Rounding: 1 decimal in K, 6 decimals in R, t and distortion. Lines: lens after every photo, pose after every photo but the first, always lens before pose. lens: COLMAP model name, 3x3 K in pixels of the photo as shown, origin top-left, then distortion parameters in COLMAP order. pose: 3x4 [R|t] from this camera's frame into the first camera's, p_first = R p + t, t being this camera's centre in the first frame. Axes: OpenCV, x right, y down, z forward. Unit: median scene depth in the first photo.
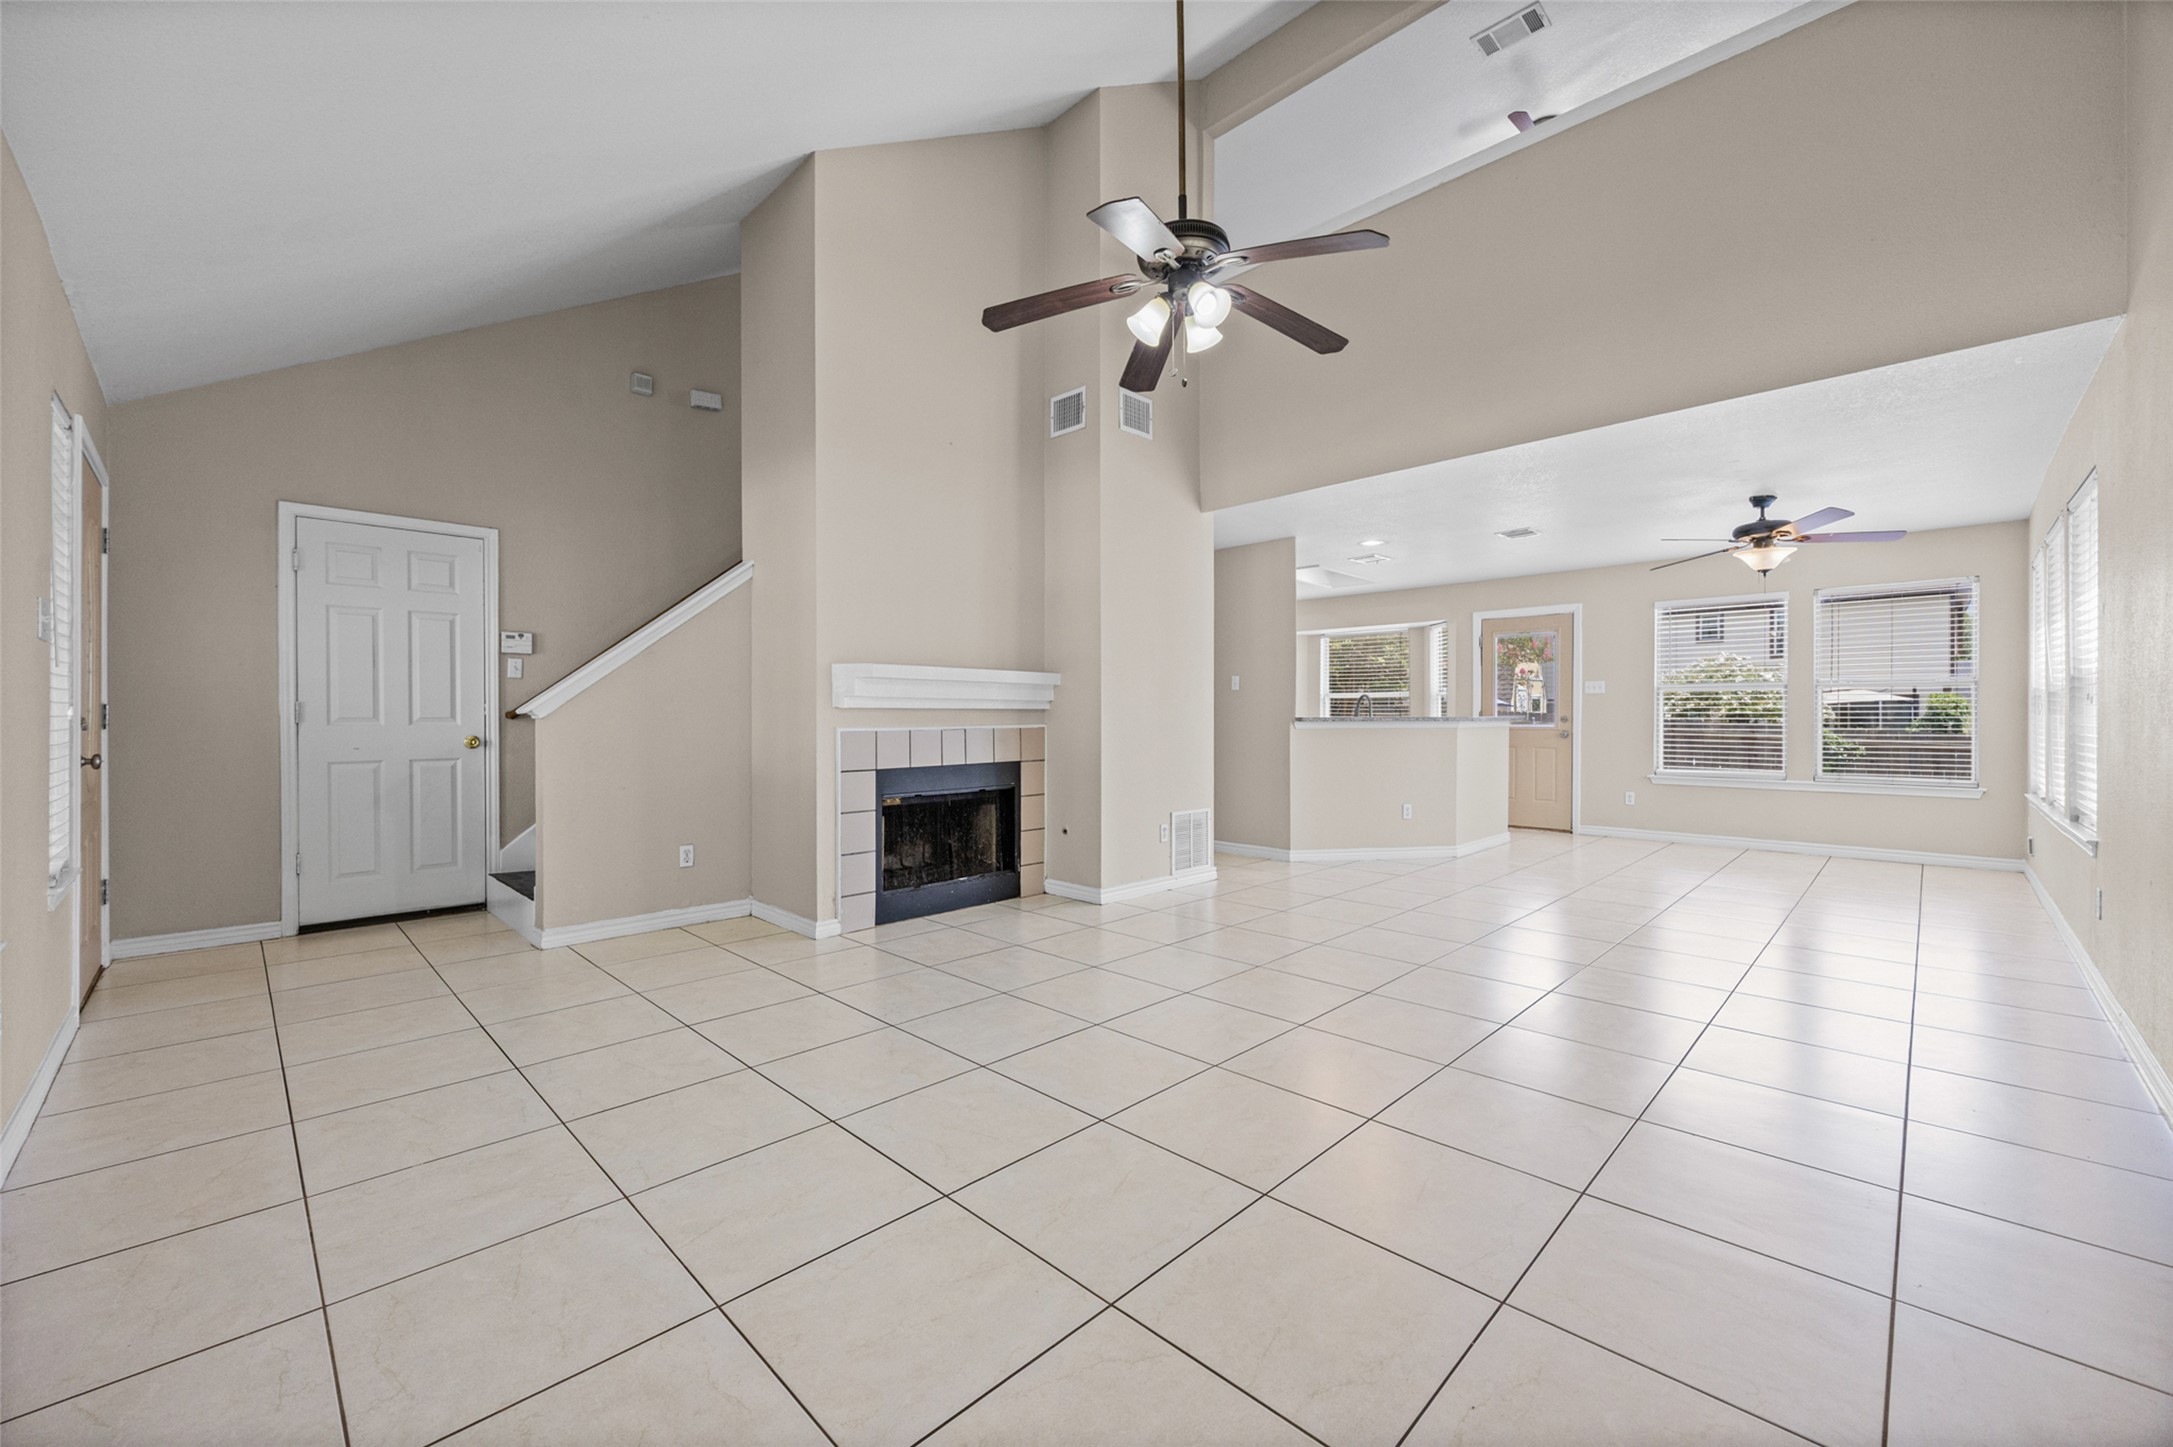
lens RADIAL K [[859.3, 0, 1069.0], [0, 859.3, 718.0], [0, 0, 1]] dist [0.000974, 0.000188]
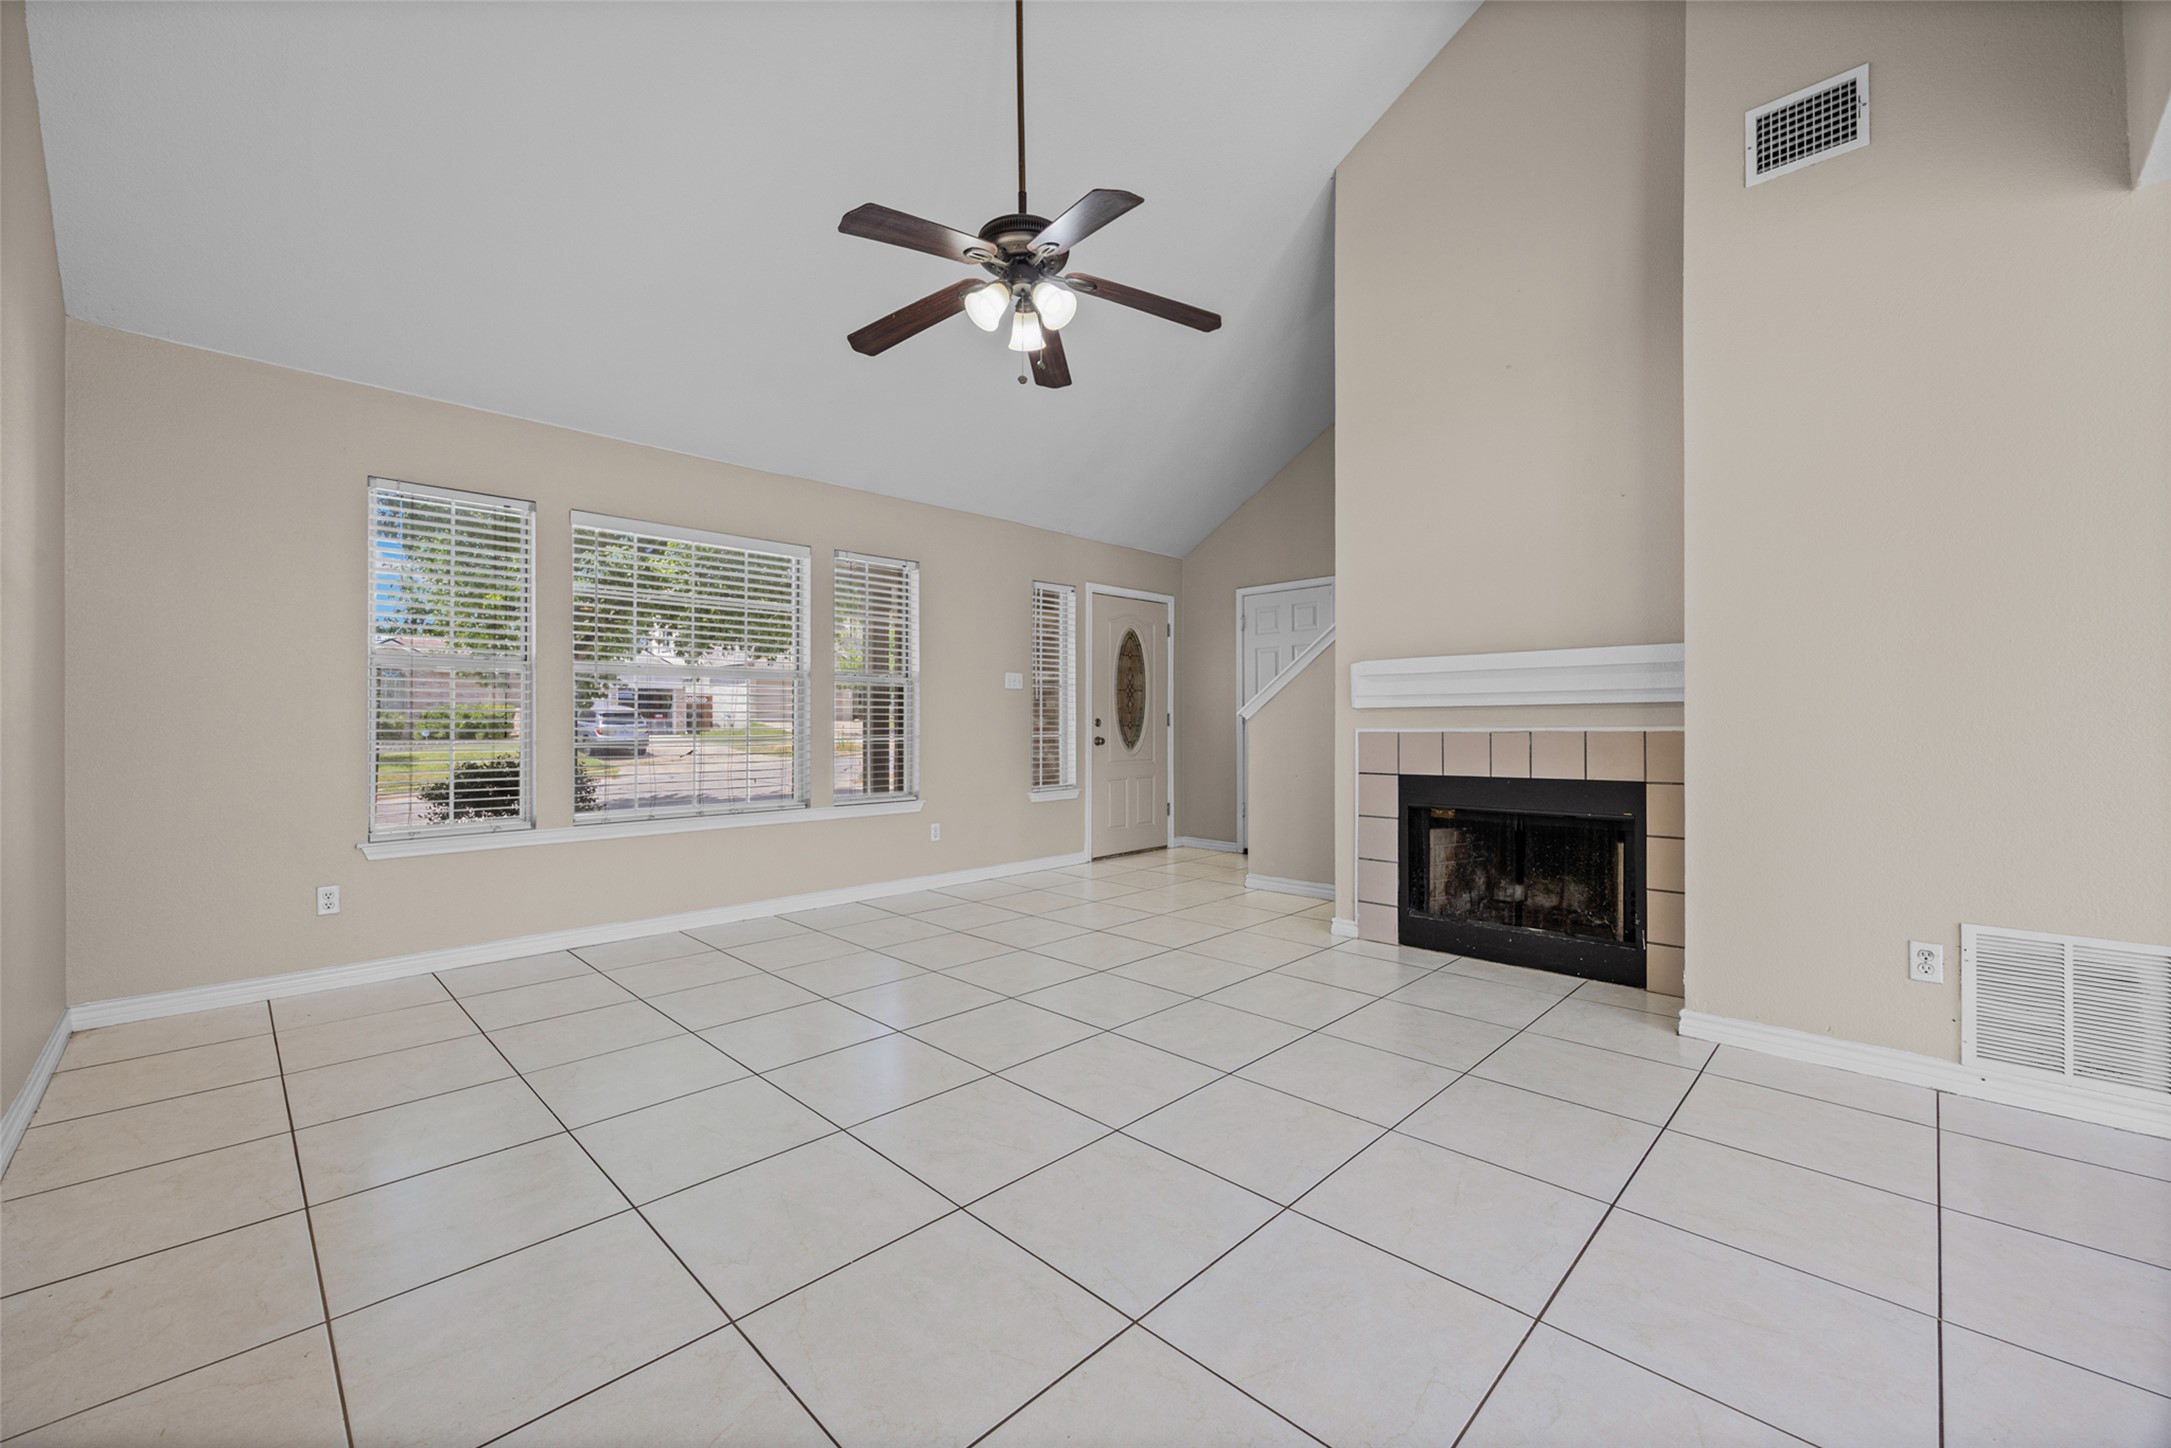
lens RADIAL K [[858.5, 0, 1073.0], [0, 858.5, 728.4], [0, 0, 1]] dist [0.000974, 0.000188]
pose [[0.004683, 0.005287, -0.999975, 0.677998], [0.000577, 0.999986, 0.005290, 0.005705], [0.999989, -0.000602, 0.004680, 0.634597]]
